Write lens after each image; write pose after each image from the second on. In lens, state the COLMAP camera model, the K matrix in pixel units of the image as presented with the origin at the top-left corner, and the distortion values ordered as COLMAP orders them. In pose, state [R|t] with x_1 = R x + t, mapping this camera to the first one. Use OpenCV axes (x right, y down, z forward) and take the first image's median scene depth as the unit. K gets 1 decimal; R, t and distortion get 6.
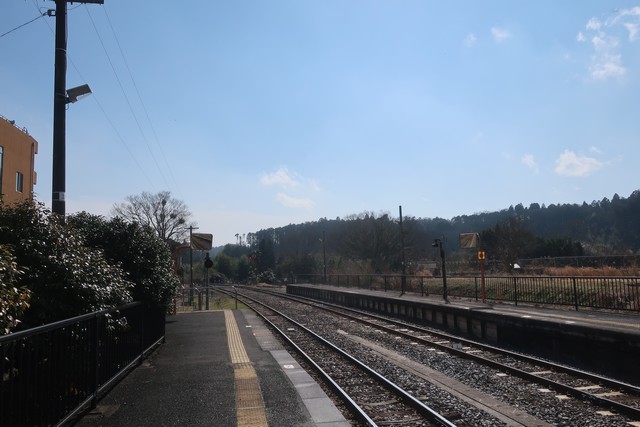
lens RADIAL K [[503.6, 0, 320.0], [0, 503.6, 213.5], [0, 0, 1]] dist [-0.006632, -0.000555]
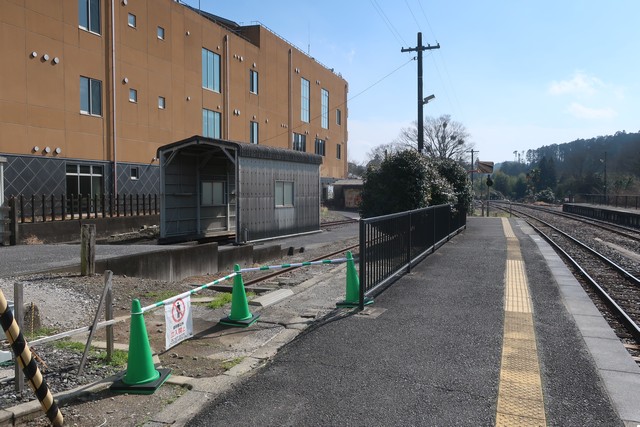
lens RADIAL K [[503.6, 0, 320.0], [0, 503.6, 213.5], [0, 0, 1]] dist [-0.006632, -0.000555]
pose [[0.861820, 0.049782, -0.504765, 0.016425], [0.033466, 0.987422, 0.154523, -0.010007], [0.506109, -0.150064, 0.849314, -0.089655]]
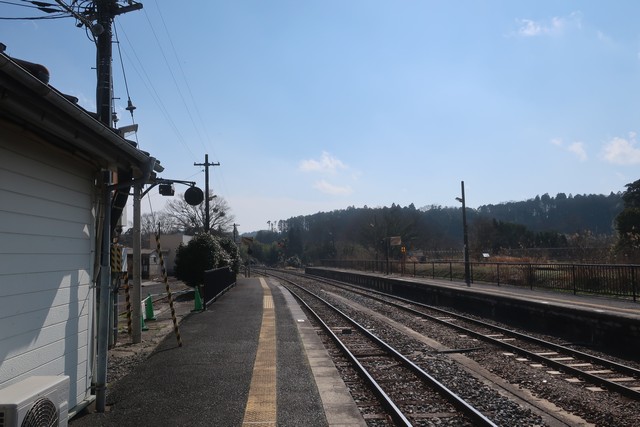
lens RADIAL K [[503.6, 0, 320.0], [0, 503.6, 213.5], [0, 0, 1]] dist [-0.006632, -0.000555]
pose [[0.998001, 0.007837, -0.062717, 0.032085], [-0.006114, 0.999600, 0.027609, -0.020615], [0.062908, -0.027170, 0.997649, -0.179317]]
